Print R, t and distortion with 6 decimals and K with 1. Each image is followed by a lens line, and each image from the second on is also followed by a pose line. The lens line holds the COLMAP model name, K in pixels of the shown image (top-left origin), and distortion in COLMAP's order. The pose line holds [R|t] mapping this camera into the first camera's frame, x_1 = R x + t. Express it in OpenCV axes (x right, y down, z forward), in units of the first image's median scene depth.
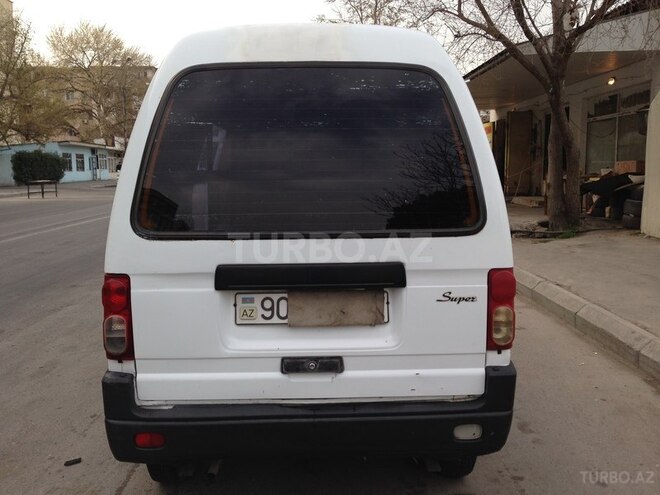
lens RADIAL K [[610.8, 0, 330.0], [0, 610.8, 247.5], [0, 0, 1]] dist [0.103828, -0.163941]
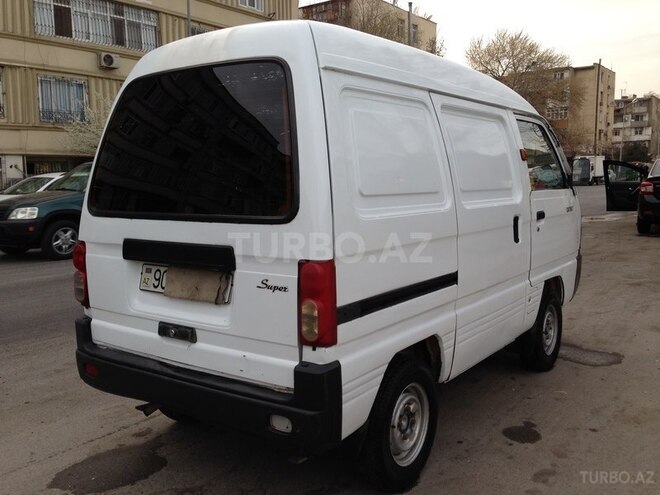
lens RADIAL K [[610.8, 0, 330.0], [0, 610.8, 247.5], [0, 0, 1]] dist [0.103828, -0.163941]
pose [[0.789149, 0.067712, -0.610458, 0.879611], [-0.071803, 0.997260, 0.017796, -0.005199], [0.609991, 0.029789, 0.791848, 0.264645]]
